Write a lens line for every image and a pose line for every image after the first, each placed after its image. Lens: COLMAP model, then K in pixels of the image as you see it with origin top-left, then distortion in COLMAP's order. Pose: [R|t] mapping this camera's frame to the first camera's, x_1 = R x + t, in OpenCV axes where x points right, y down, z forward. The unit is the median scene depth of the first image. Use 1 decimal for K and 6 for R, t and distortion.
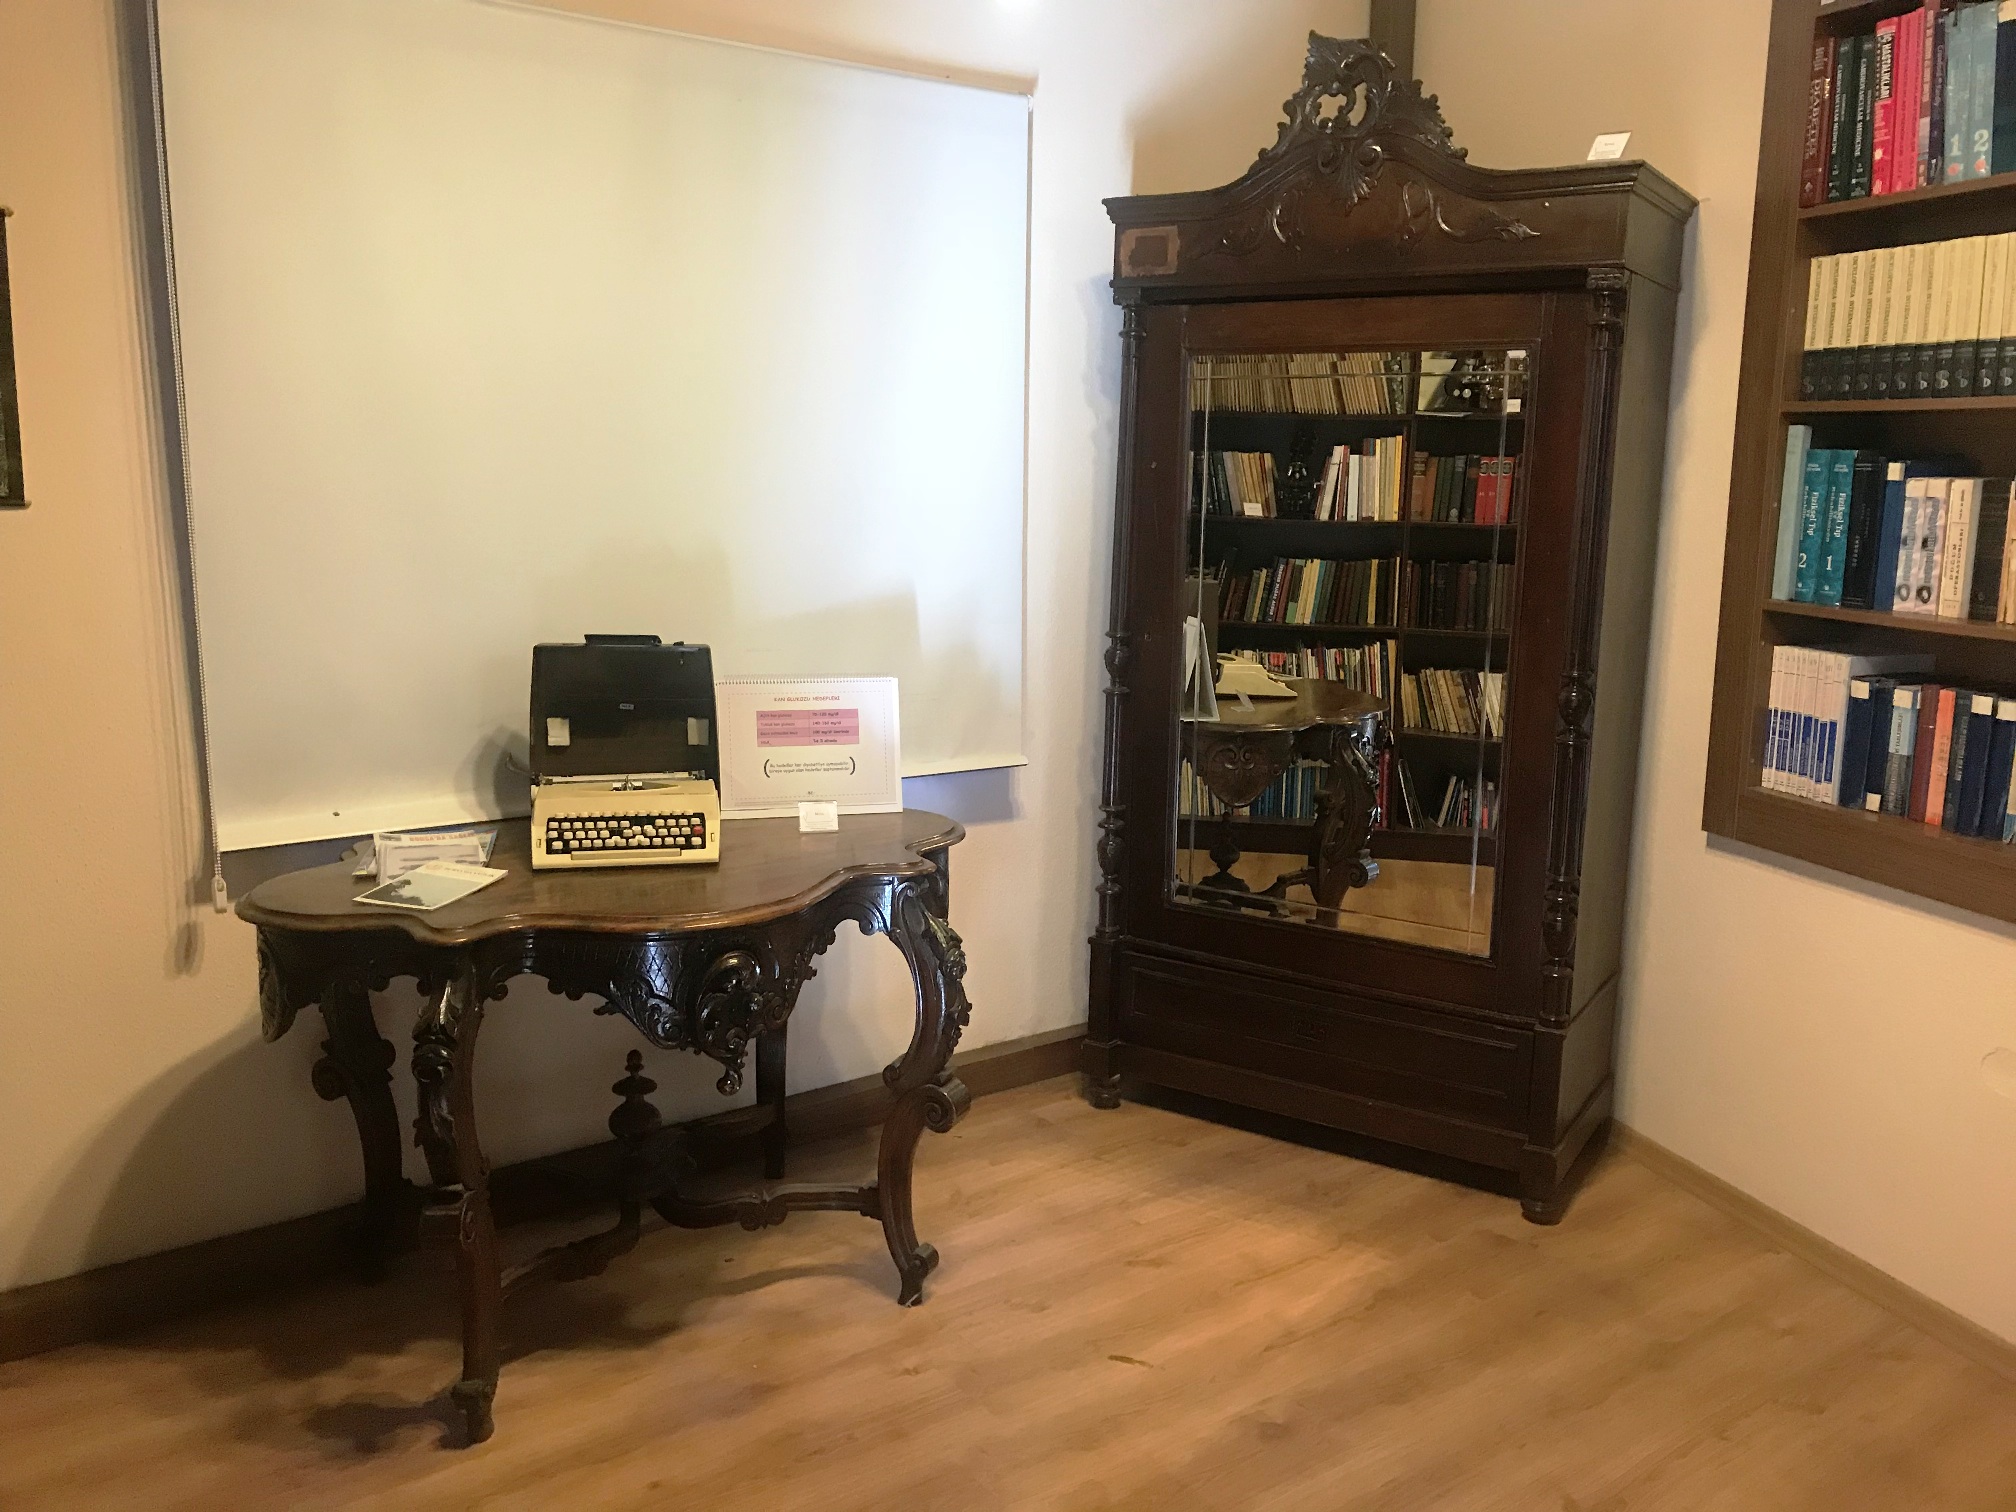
lens RADIAL K [[1651.7, 0, 1039.2], [0, 1651.7, 760.4], [0, 0, 1]] dist [0.016010, -0.007417]
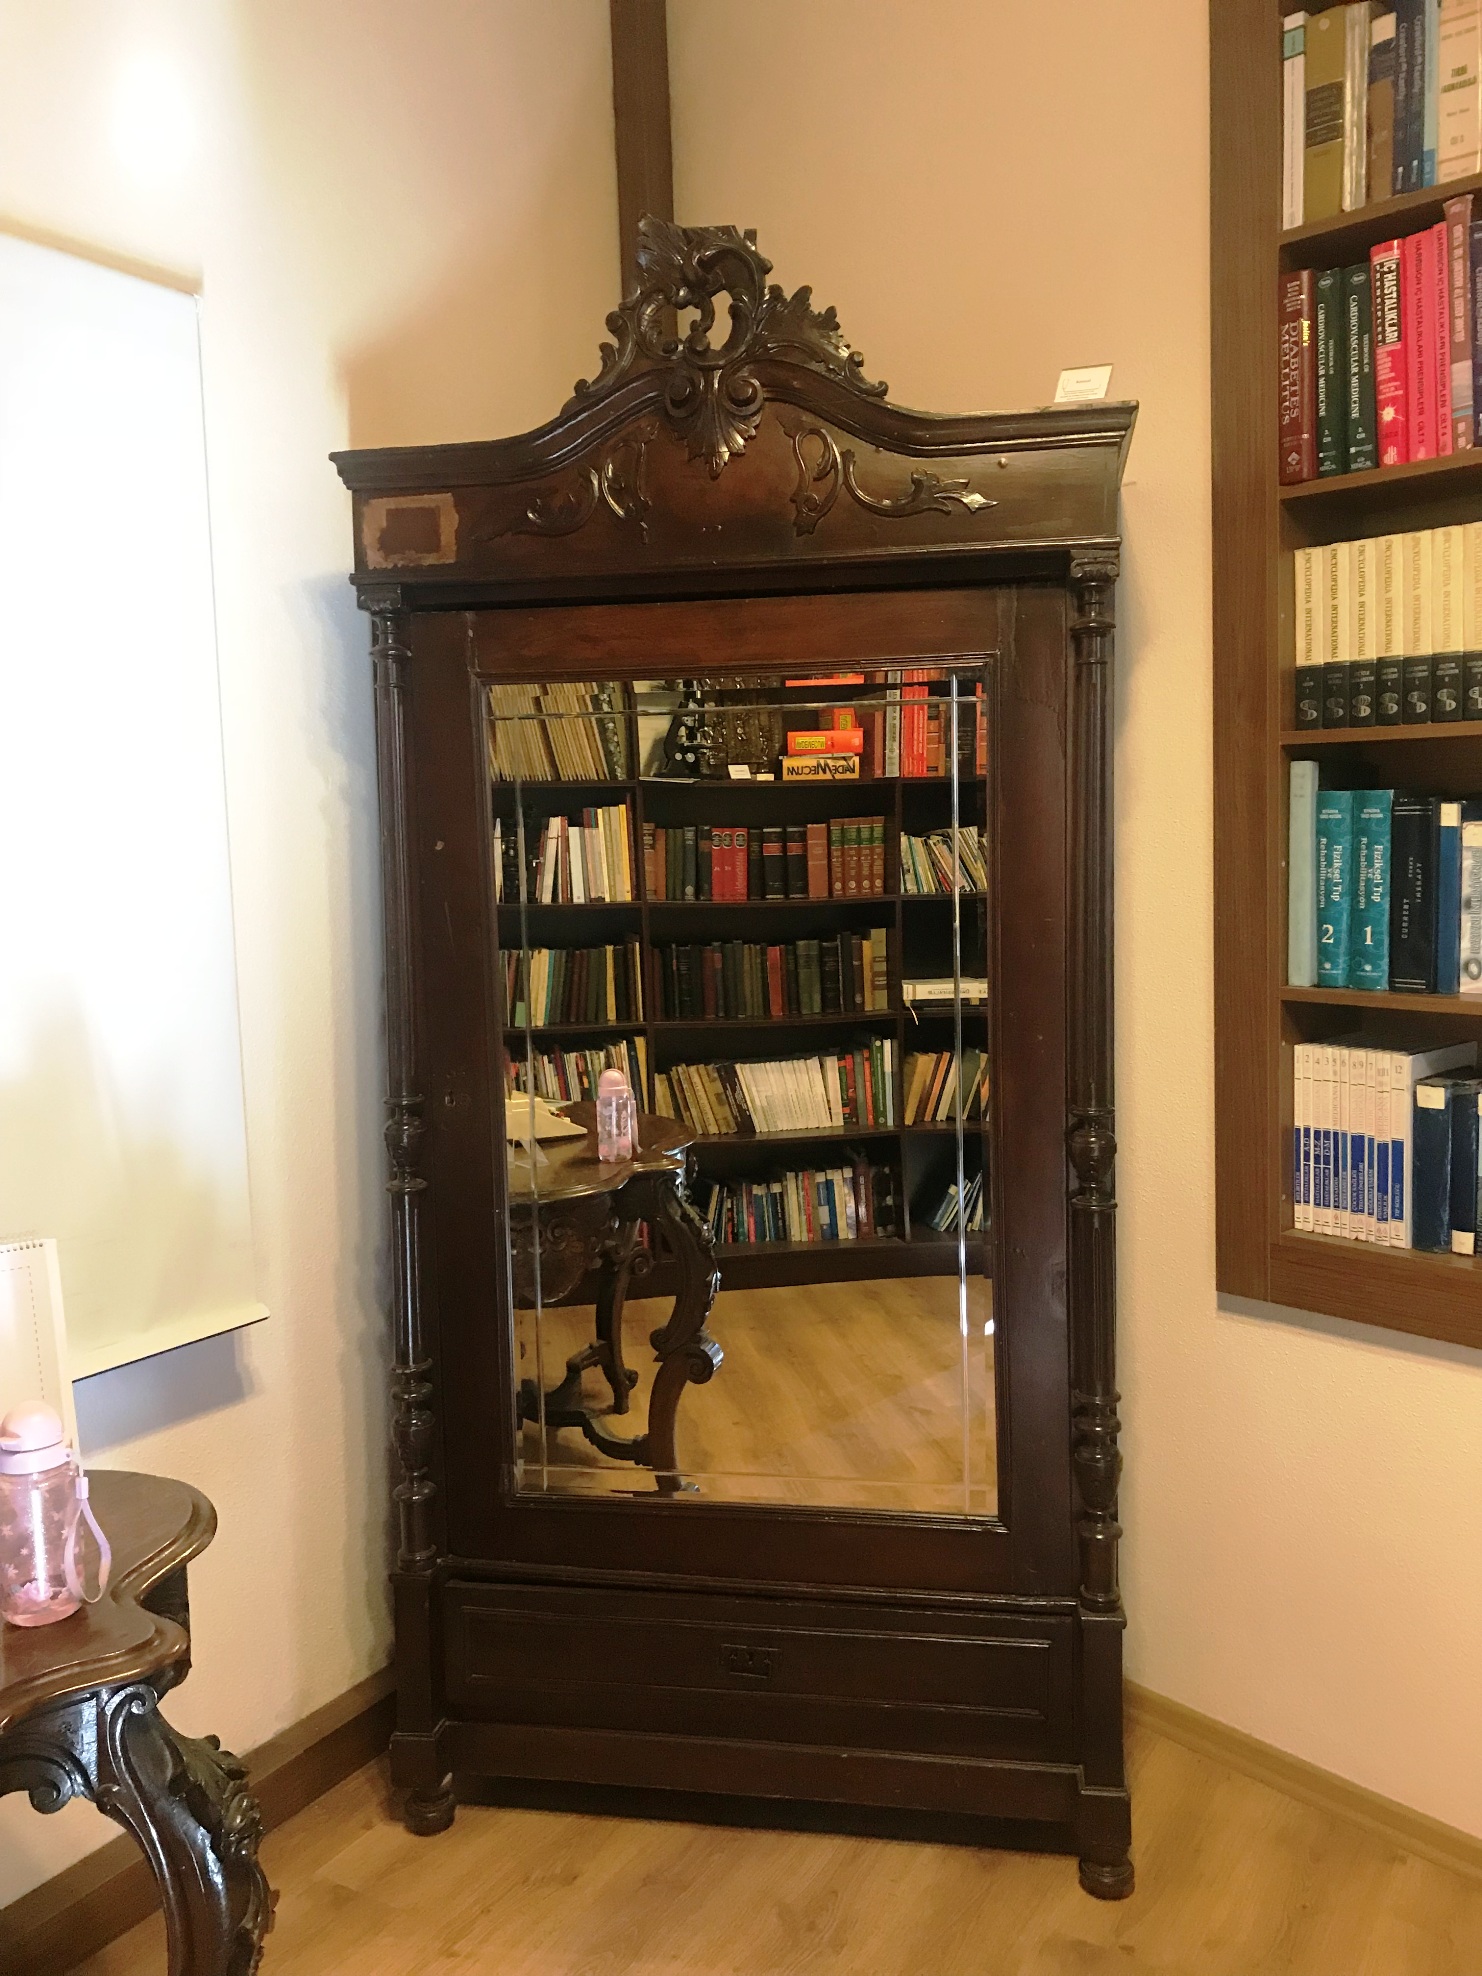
lens RADIAL K [[1619.0, 0, 780.6], [0, 1619.0, 977.1], [0, 0, 1]] dist [0.016010, -0.007417]
pose [[0.928206, -0.071010, 0.365227, -0.050770], [0.104735, 0.991792, -0.073346, -0.071832], [-0.357020, 0.106332, 0.928025, 0.392299]]
